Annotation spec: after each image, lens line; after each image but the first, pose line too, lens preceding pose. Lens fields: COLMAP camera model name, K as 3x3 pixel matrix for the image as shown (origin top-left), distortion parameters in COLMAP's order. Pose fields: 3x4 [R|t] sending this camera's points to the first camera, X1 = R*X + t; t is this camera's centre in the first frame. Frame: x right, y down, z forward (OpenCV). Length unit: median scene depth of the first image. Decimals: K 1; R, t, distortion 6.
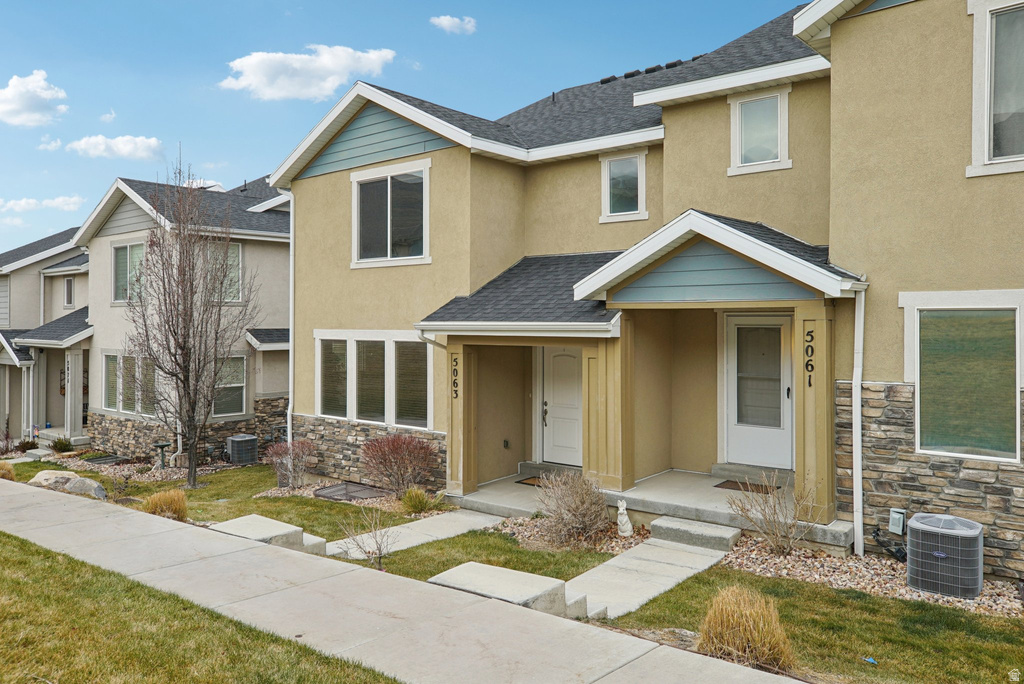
lens RADIAL K [[792.5, 0, 514.5], [0, 792.5, 317.6], [0, 0, 1]] dist [-0.000340, -0.010549]
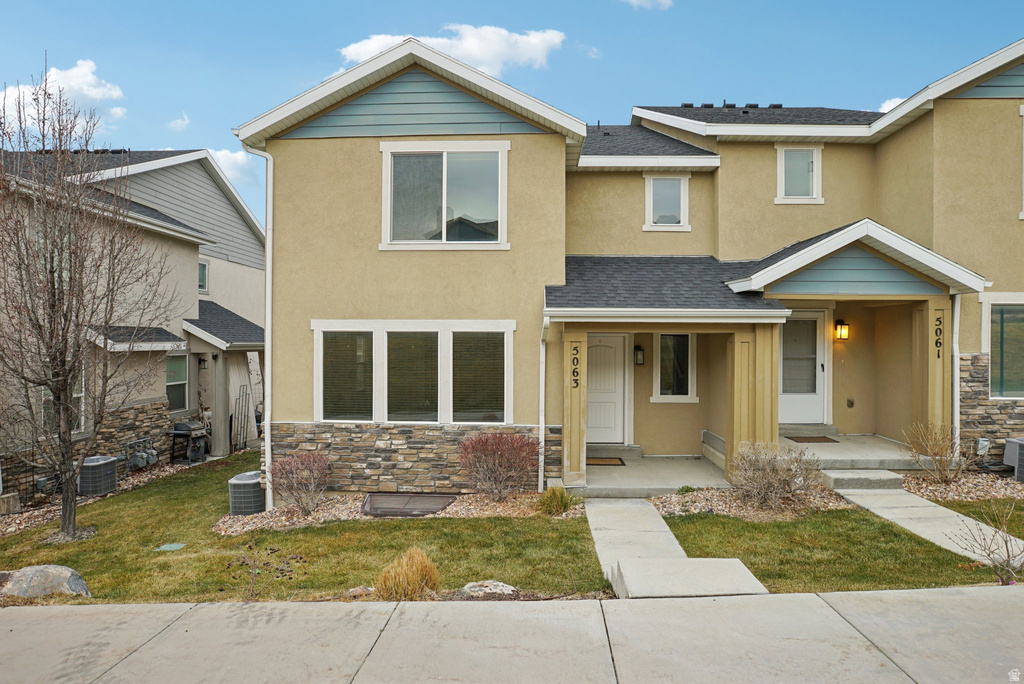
lens RADIAL K [[518.2, 0, 516.6], [0, 518.2, 345.7], [0, 0, 1]] dist [-0.032407, 0.004514]
pose [[0.781310, -0.001646, 0.624141, -0.481526], [-0.007316, 0.999904, 0.011795, 0.038863], [-0.624101, -0.013782, 0.781222, 0.494755]]
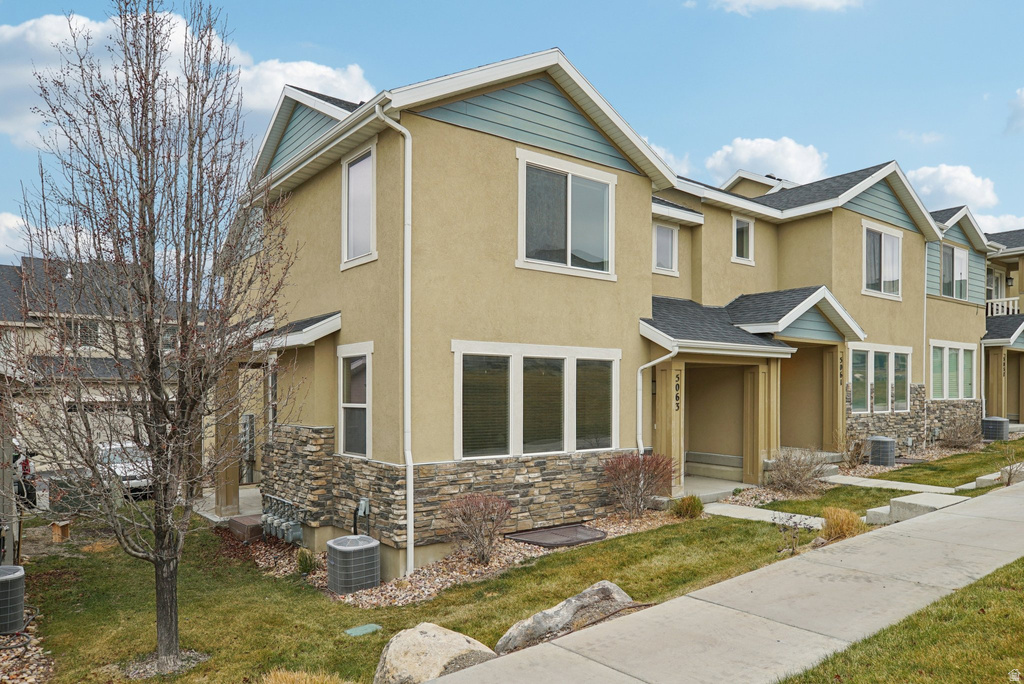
lens RADIAL K [[691.8, 0, 531.7], [0, 691.8, 400.3], [0, 0, 1]] dist [-0.002251, -0.000252]
pose [[0.196865, -0.012650, 0.980349, -0.963691], [-0.005484, 0.999887, 0.014004, 0.067993], [-0.980415, -0.008134, 0.196773, 0.915449]]
